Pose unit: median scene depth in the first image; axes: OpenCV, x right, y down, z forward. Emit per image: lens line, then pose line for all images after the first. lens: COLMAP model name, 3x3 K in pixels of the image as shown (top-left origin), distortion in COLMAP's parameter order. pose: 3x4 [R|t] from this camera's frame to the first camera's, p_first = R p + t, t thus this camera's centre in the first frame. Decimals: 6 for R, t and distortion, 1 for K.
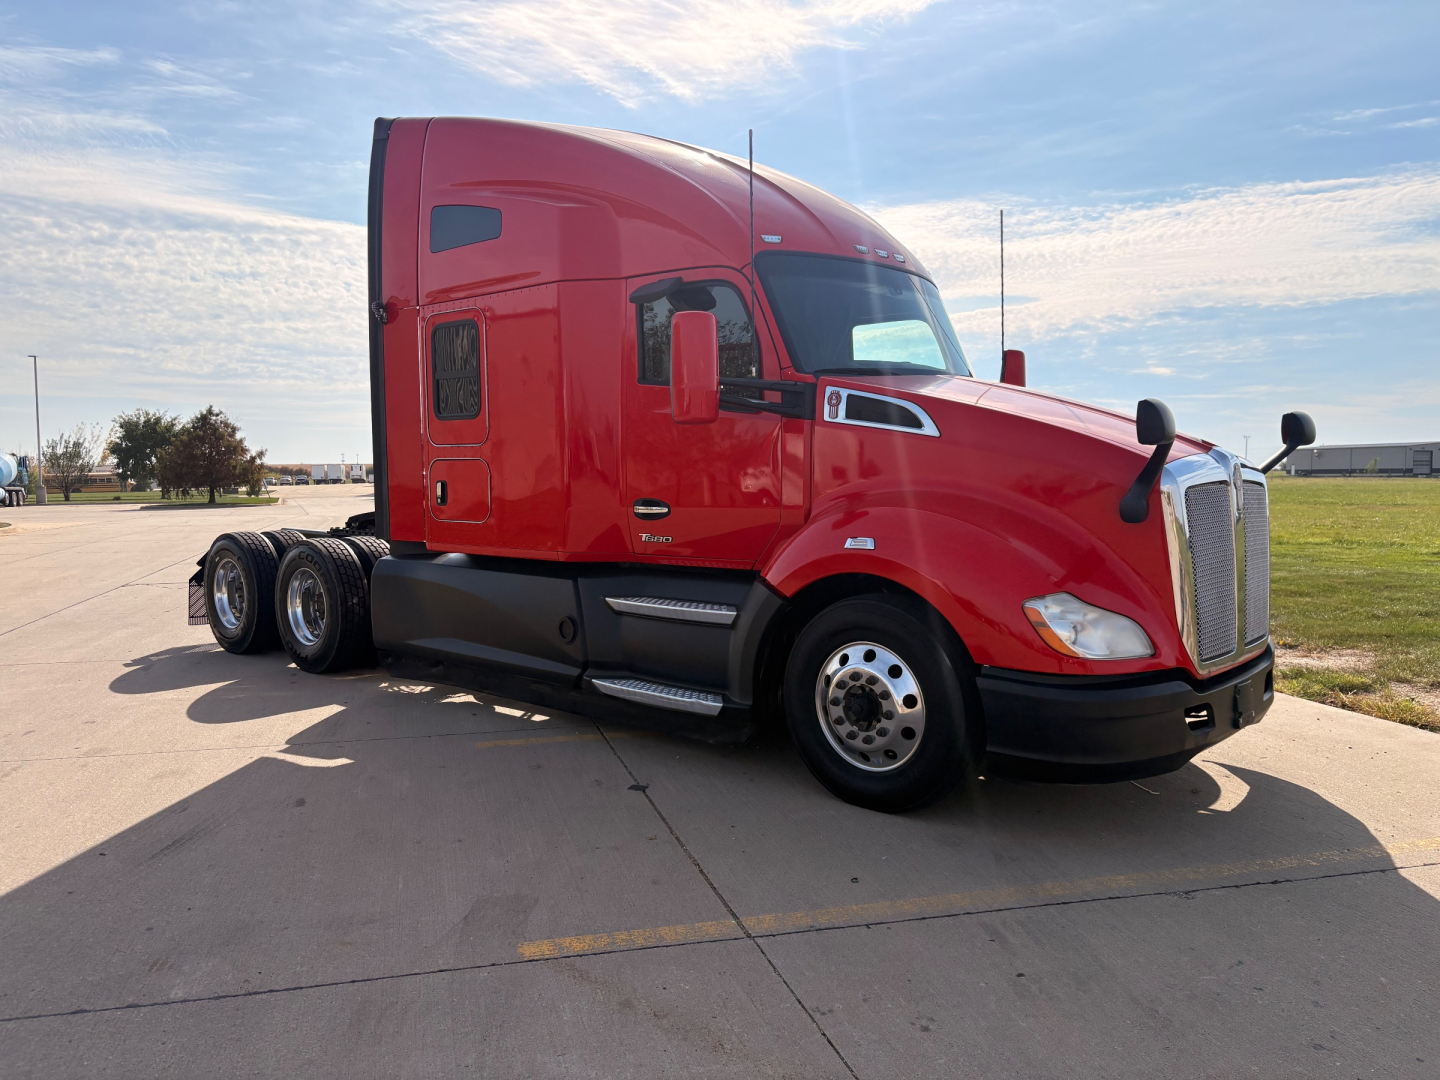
lens RADIAL K [[1073.3, 0, 723.7], [0, 1073.3, 519.1], [0, 0, 1]] dist [0.086094, -0.101389]
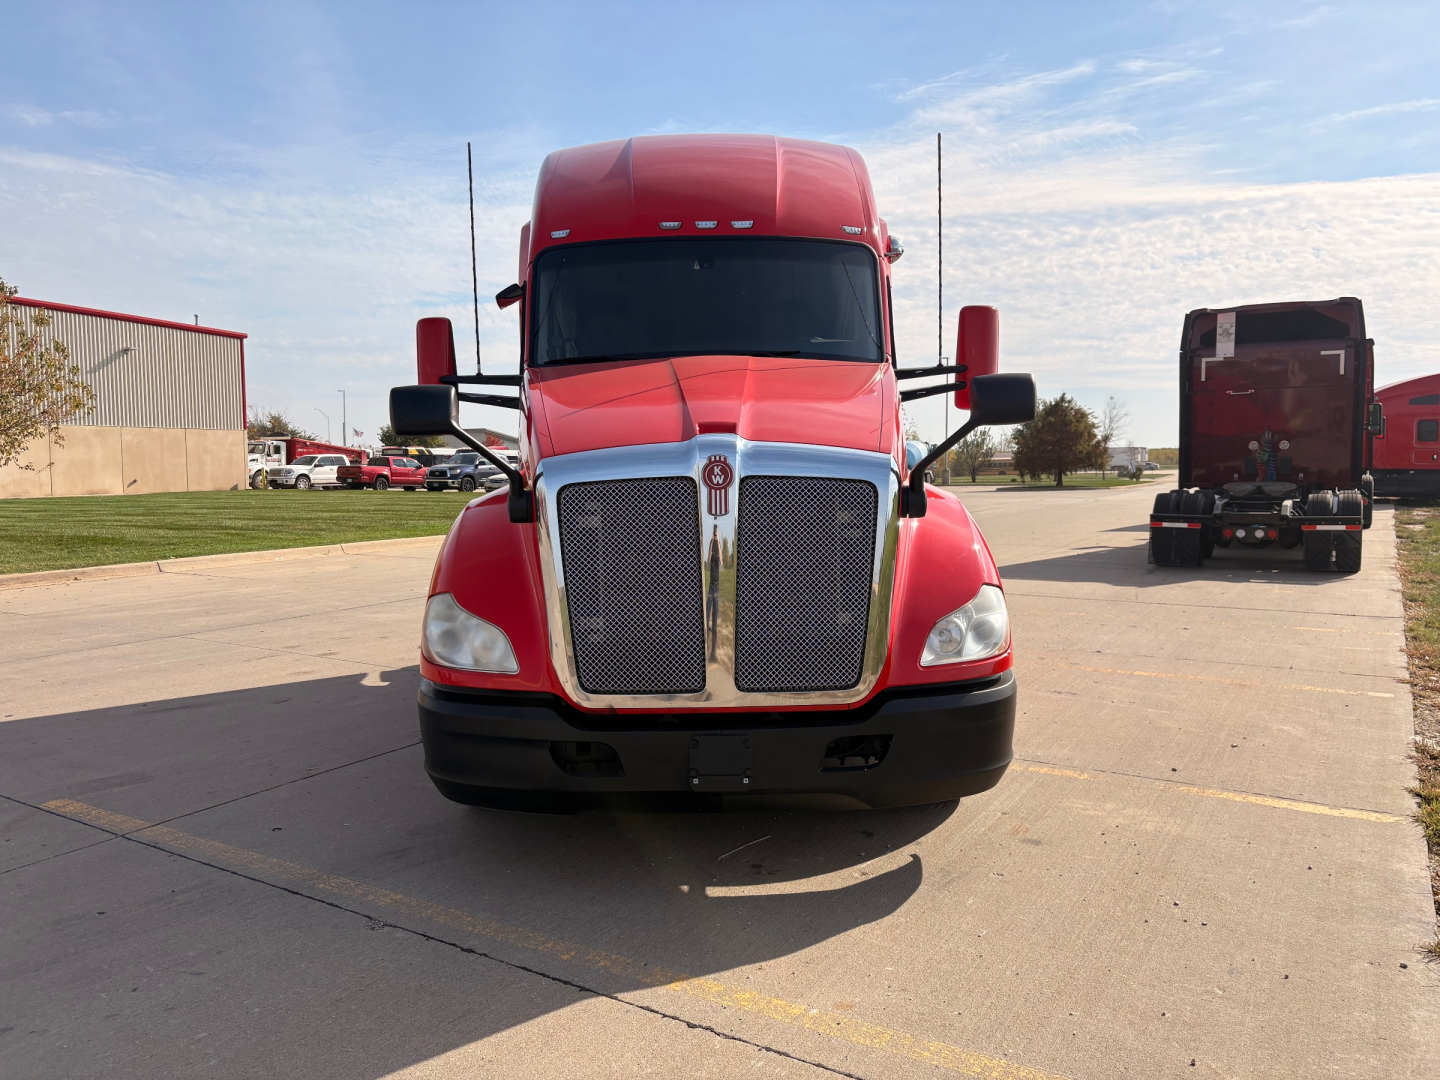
lens RADIAL K [[1094.8, 0, 723.5], [0, 1094.8, 518.4], [0, 0, 1]] dist [0.034937, -0.032649]
pose [[0.683017, 0.037538, -0.729437, 0.082154], [-0.027353, 0.999293, 0.025812, -0.001991], [0.729890, 0.002322, 0.683561, 0.036758]]
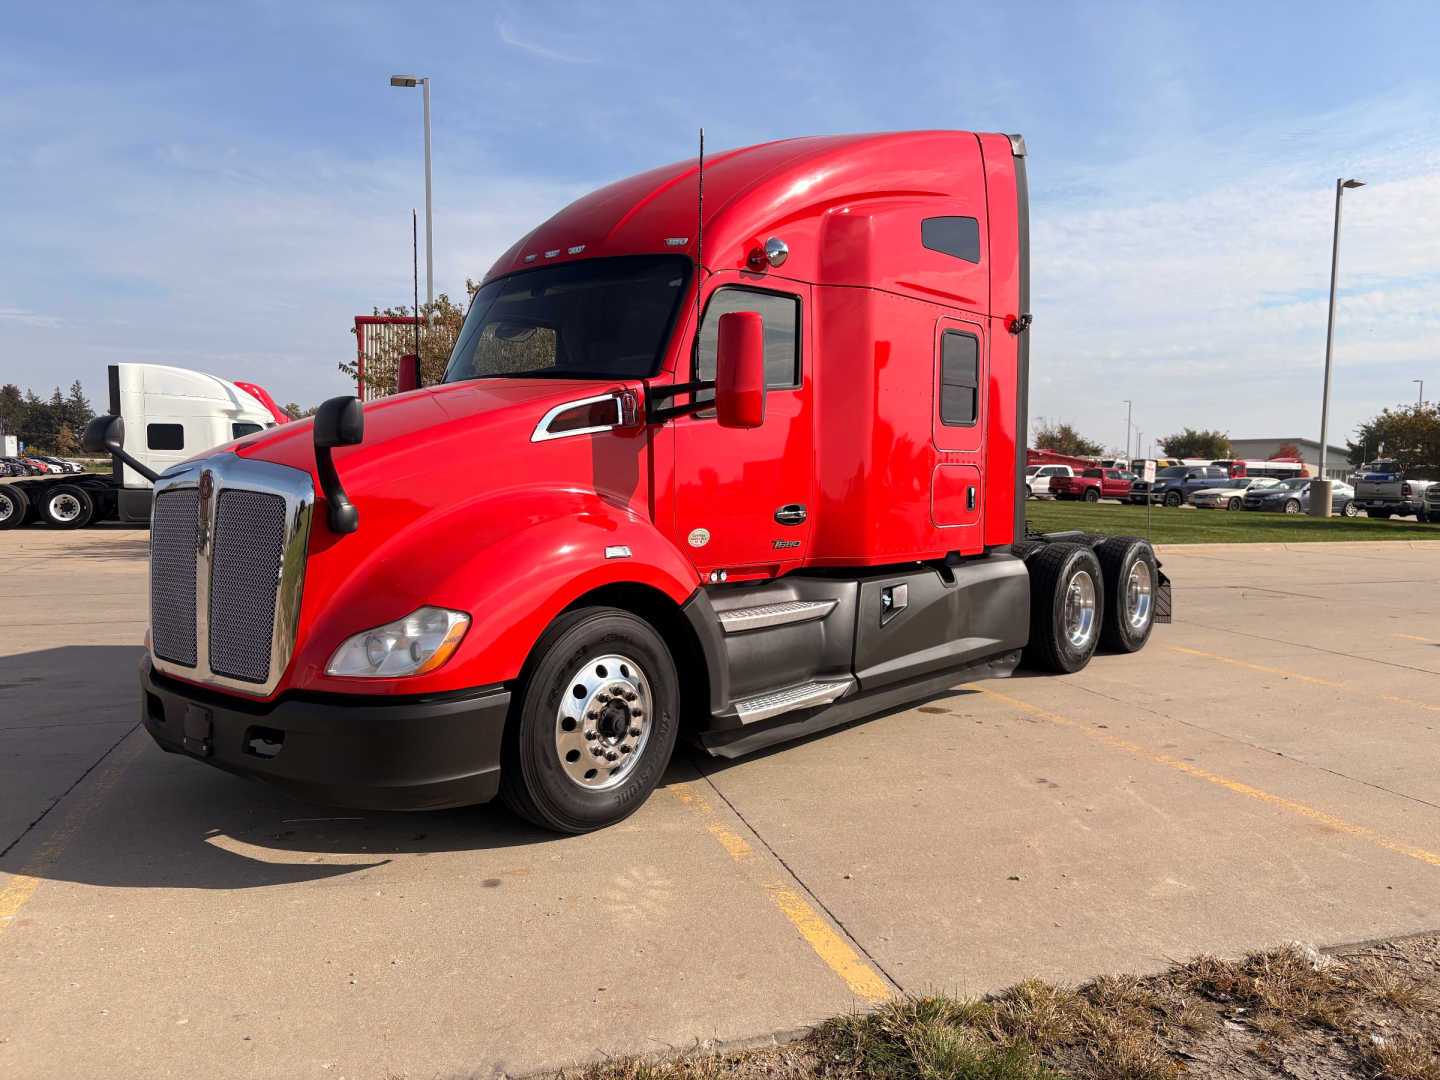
lens RADIAL K [[1094.8, 0, 723.5], [0, 1094.8, 518.4], [0, 0, 1]] dist [0.034937, -0.032649]
pose [[0.028432, 0.049735, -0.998358, 0.111685], [-0.056193, 0.997262, 0.048080, -0.006282], [0.998015, 0.054733, 0.031149, 0.110916]]
